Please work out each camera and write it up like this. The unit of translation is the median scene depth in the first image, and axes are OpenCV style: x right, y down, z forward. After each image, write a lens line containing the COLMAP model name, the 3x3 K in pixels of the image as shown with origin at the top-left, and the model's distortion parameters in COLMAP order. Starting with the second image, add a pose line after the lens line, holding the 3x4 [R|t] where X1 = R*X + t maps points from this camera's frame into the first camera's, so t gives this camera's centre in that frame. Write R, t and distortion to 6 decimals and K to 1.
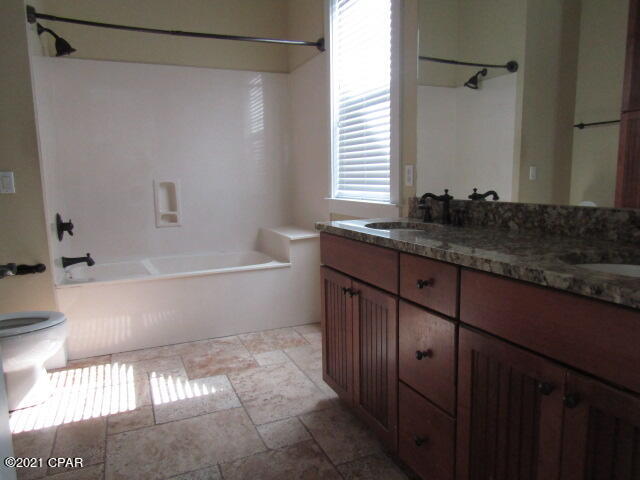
lens RADIAL K [[454.0, 0, 320.0], [0, 454.0, 240.0], [0, 0, 1]] dist [-0.012814, 0.003032]
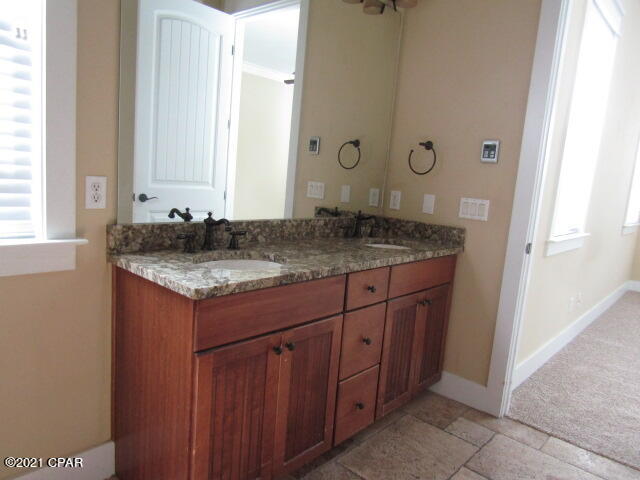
lens RADIAL K [[454.0, 0, 320.0], [0, 454.0, 240.0], [0, 0, 1]] dist [-0.012814, 0.003032]
pose [[-0.407998, -0.148776, 0.900779, -0.782061], [0.052762, 0.981142, 0.185947, -0.262386], [-0.911457, 0.123393, -0.392454, 1.417016]]
